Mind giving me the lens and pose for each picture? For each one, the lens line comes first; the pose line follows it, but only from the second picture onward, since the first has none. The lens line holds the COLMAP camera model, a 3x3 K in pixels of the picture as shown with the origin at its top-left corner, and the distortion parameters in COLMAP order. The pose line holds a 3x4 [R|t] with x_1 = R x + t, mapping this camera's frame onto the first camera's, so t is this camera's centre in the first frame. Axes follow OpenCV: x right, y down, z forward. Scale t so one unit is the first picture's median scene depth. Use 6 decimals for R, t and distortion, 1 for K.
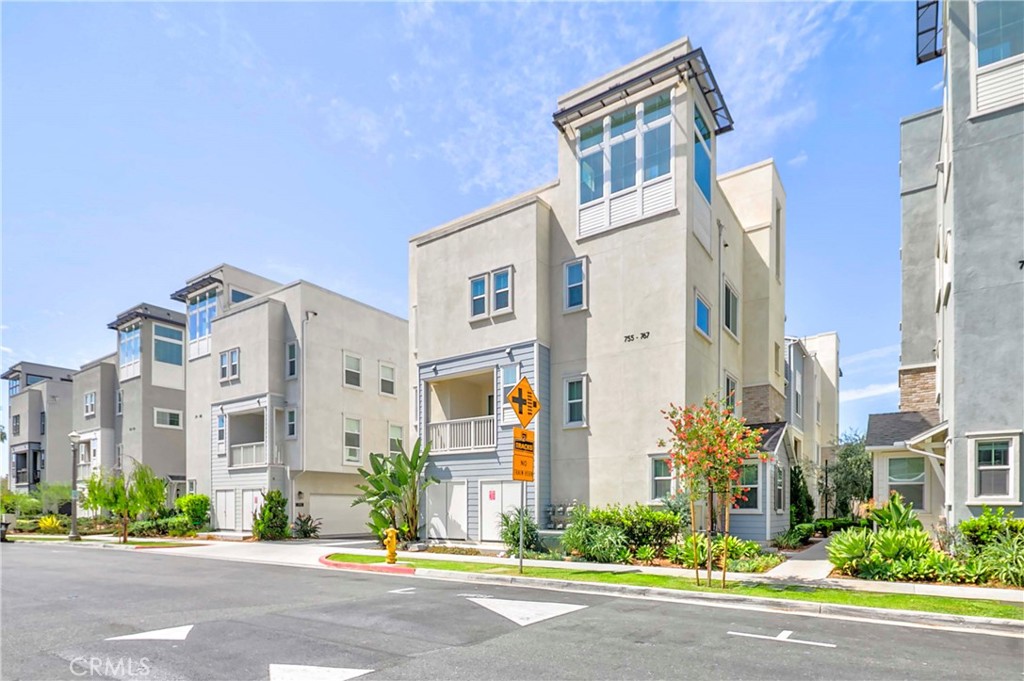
lens RADIAL K [[356.7, 0, 517.4], [0, 356.7, 335.0], [0, 0, 1]] dist [-0.000536, -0.004054]
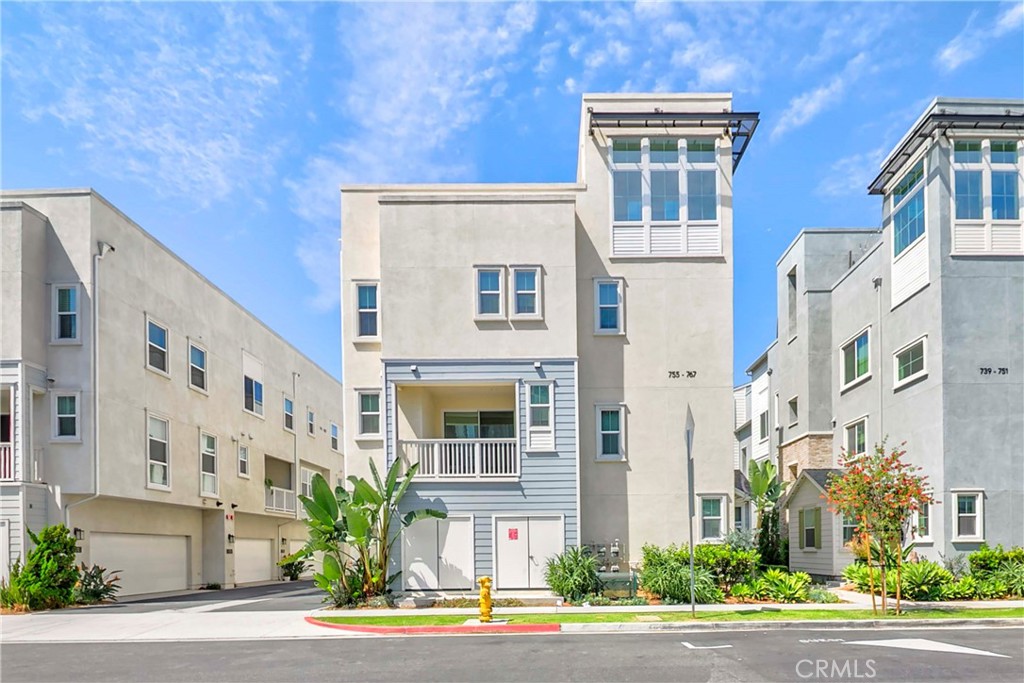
lens RADIAL K [[406.2, 0, 512.1], [0, 406.2, 362.2], [0, 0, 1]] dist [-0.003550, -0.000141]
pose [[0.900292, 0.171479, 0.400088, -0.456809], [-0.178662, 0.983715, -0.019591, 0.066673], [-0.396932, -0.053843, 0.916267, 0.140020]]
